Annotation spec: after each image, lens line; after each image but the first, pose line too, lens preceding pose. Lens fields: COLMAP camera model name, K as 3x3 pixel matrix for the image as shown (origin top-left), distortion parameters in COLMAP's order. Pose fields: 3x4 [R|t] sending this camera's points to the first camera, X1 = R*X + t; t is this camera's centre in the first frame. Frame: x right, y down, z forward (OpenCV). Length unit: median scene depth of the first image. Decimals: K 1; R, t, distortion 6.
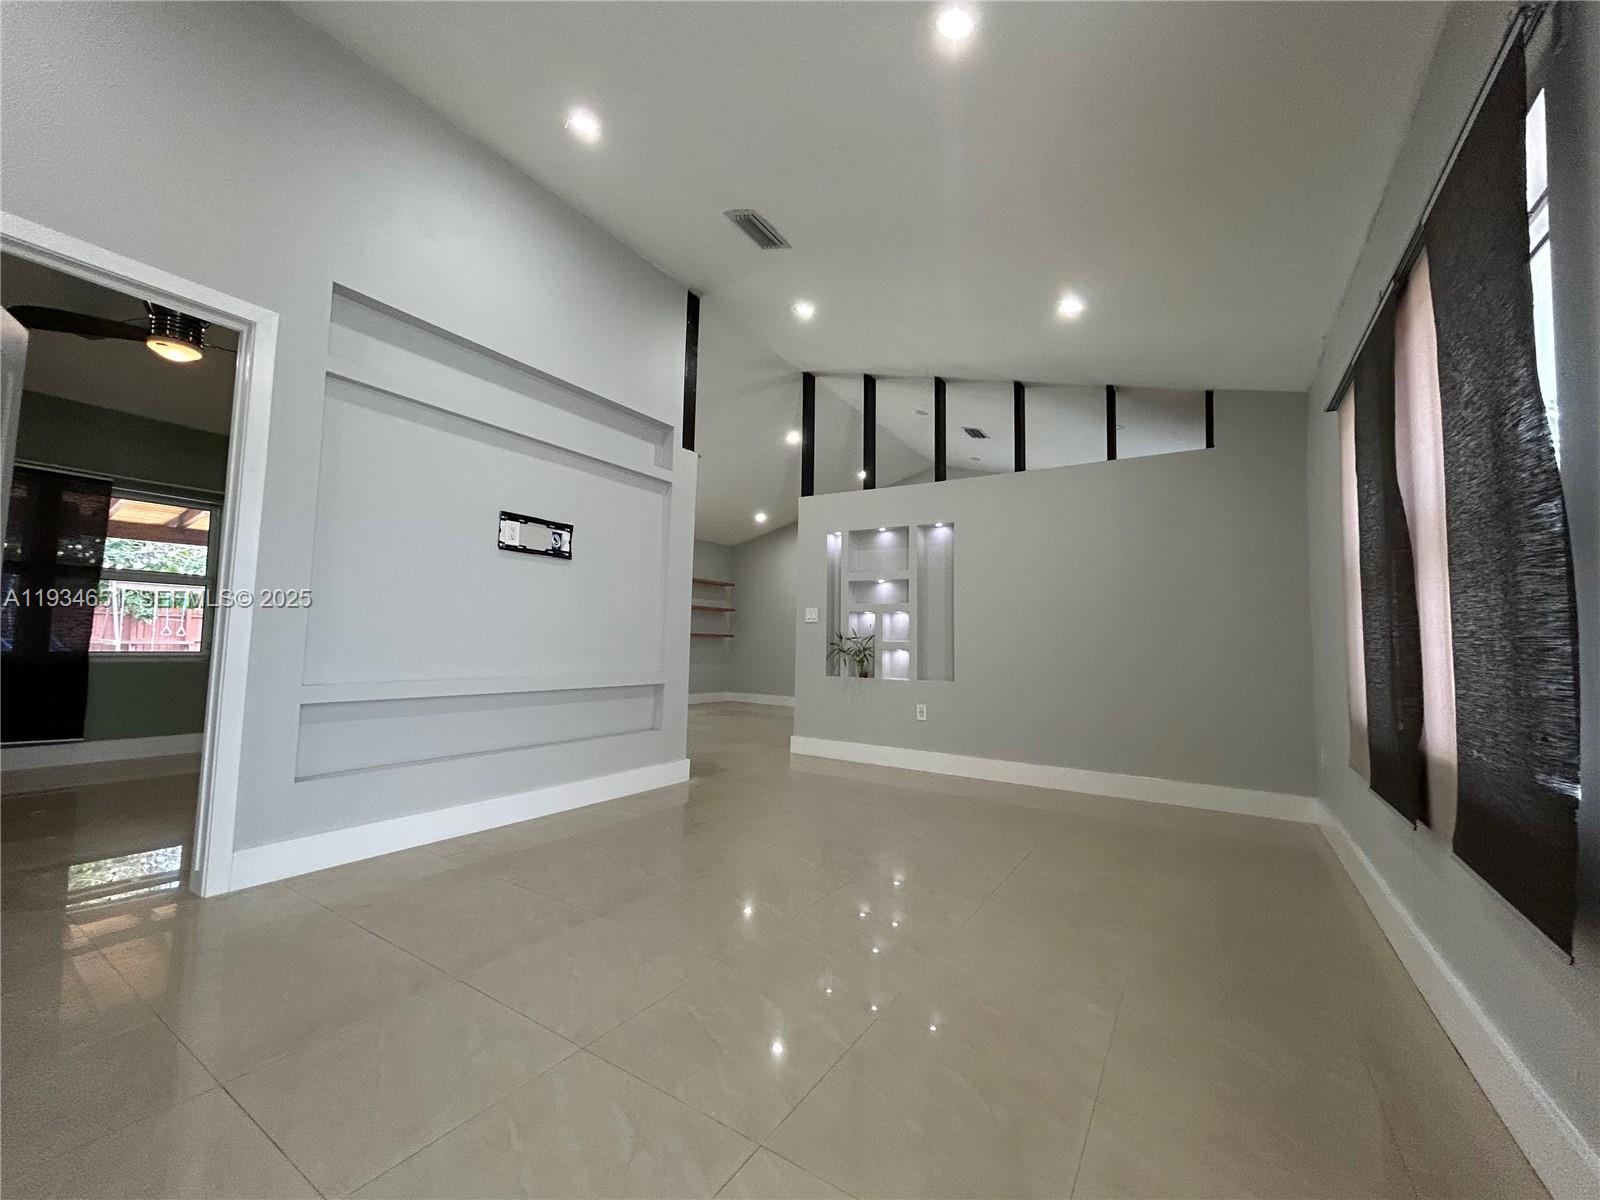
lens RADIAL K [[642.7, 0, 800.0], [0, 642.7, 600.0], [0, 0, 1]] dist [-0.000248, 0.000531]
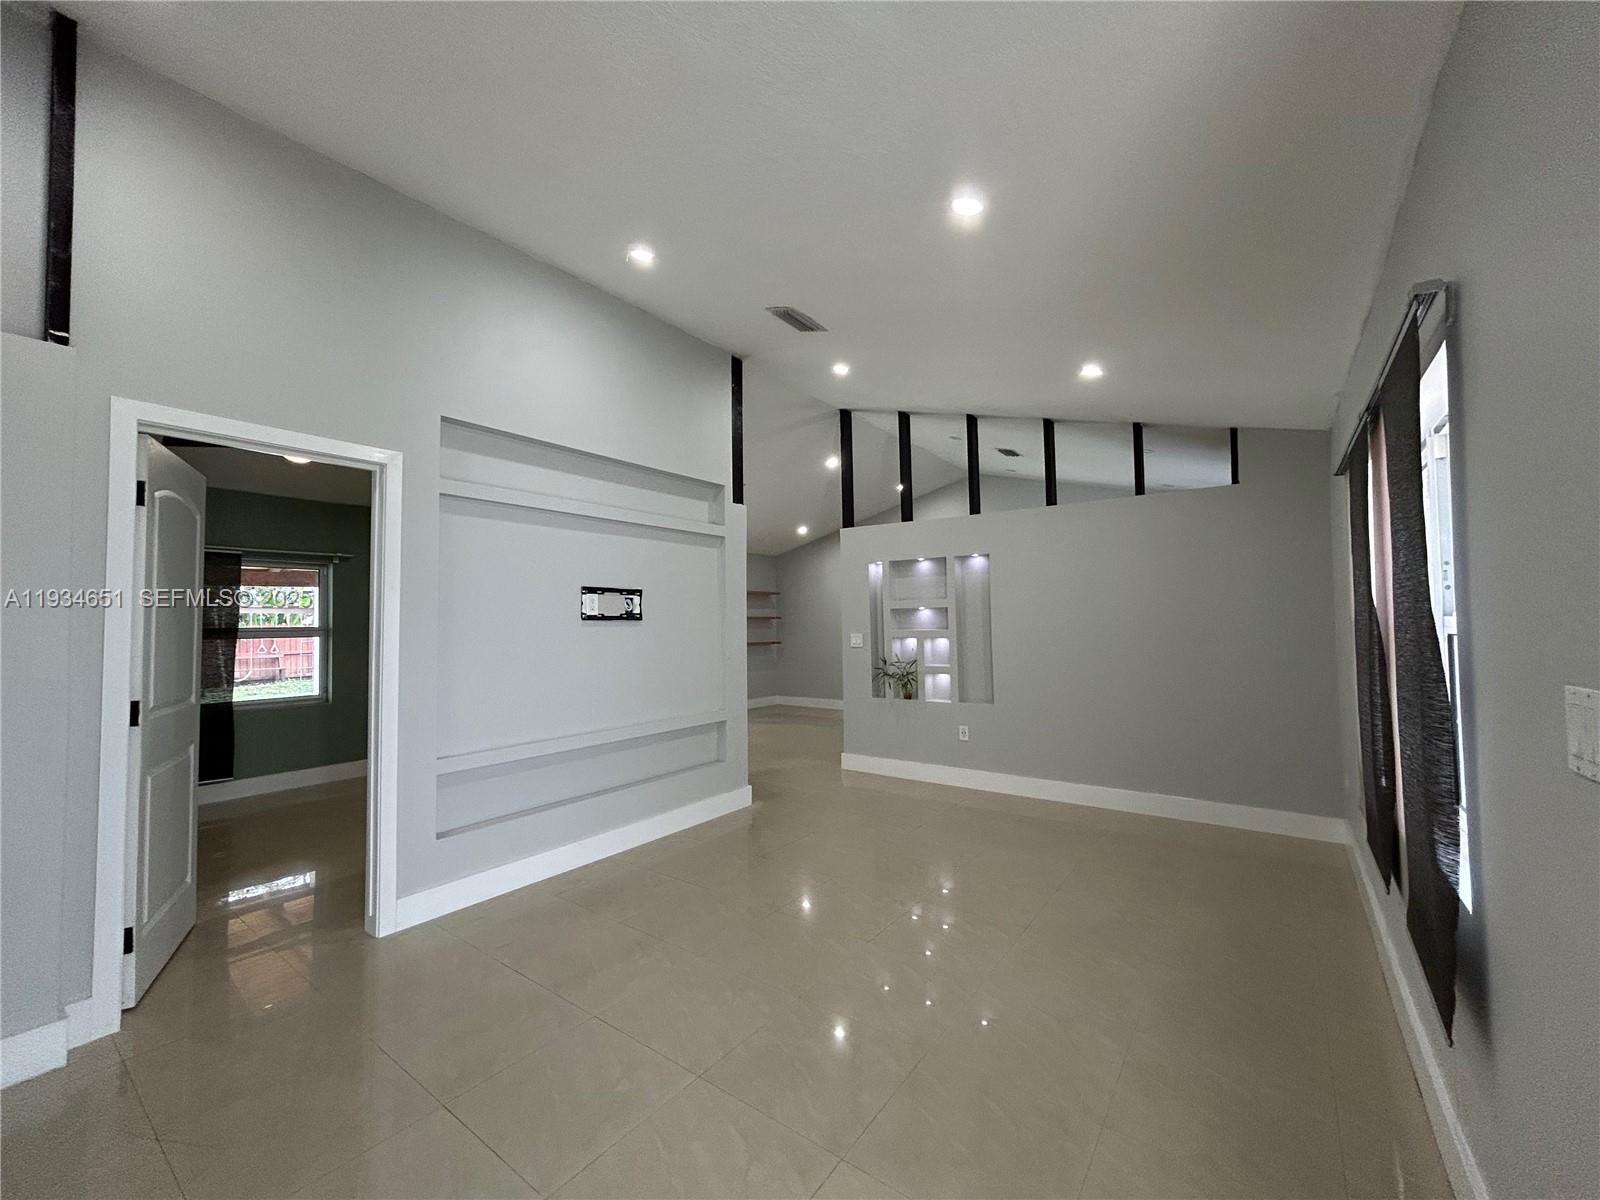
lens RADIAL K [[643.0, 0, 800.0], [0, 643.0, 600.0], [0, 0, 1]] dist [0.000073, -0.000382]
pose [[0.997150, -0.037855, -0.065267, -0.003956], [0.039895, 0.998746, 0.030236, -0.086510], [0.064041, -0.032754, 0.997410, -0.073364]]
